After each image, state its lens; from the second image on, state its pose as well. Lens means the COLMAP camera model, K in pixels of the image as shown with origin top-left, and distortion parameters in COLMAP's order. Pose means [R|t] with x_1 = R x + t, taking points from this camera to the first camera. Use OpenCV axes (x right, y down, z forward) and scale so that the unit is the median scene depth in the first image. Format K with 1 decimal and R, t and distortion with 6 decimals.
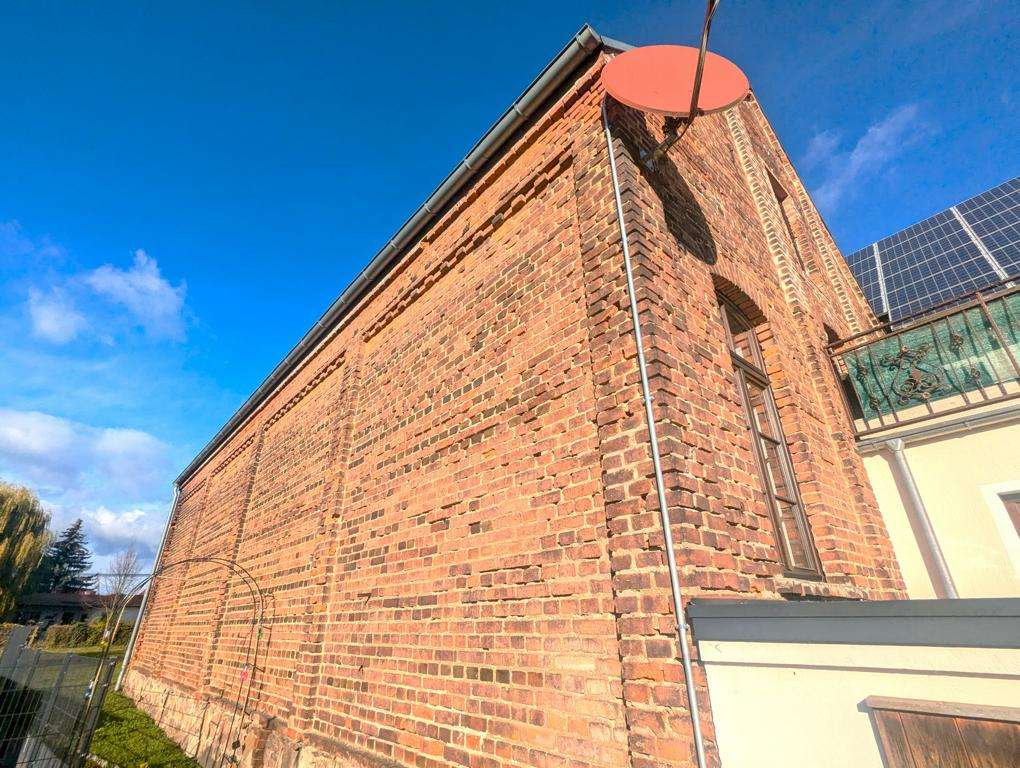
lens RADIAL K [[485.0, 0, 510.0], [0, 485.0, 384.0], [0, 0, 1]] dist [-0.001998, 0.001206]
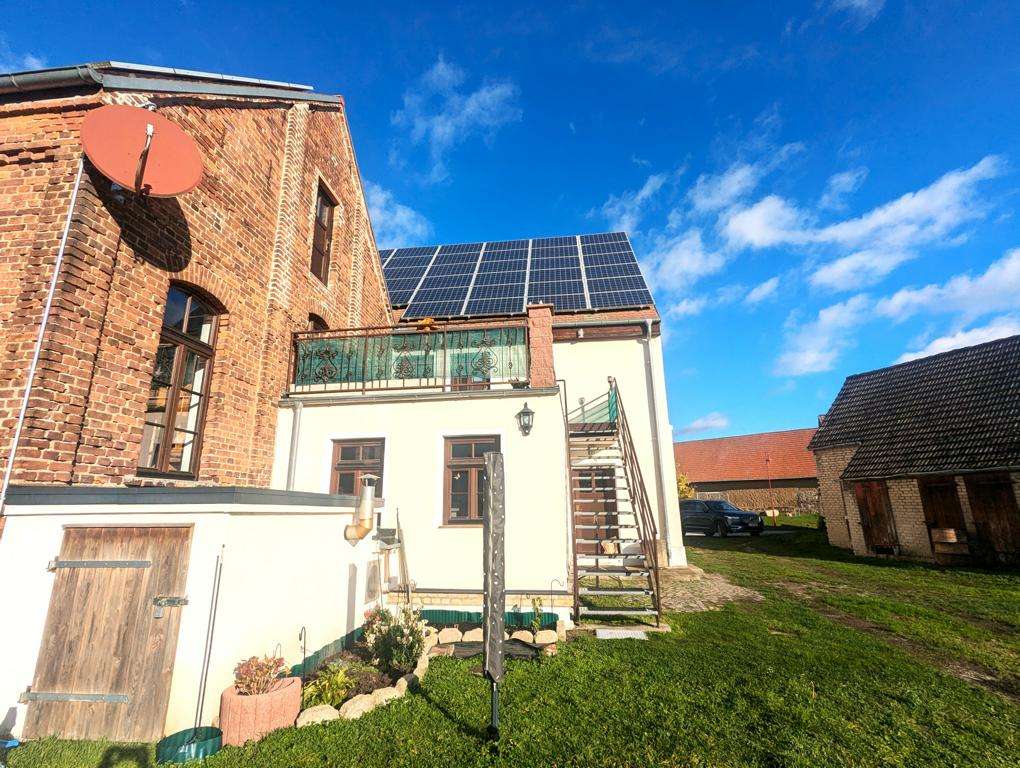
lens RADIAL K [[485.0, 0, 510.0], [0, 485.0, 384.0], [0, 0, 1]] dist [-0.001998, 0.001206]
pose [[0.731524, 0.167275, 0.660977, 0.244769], [-0.296115, 0.951182, 0.087002, -0.348756], [-0.614156, -0.259370, 0.745345, -0.777443]]
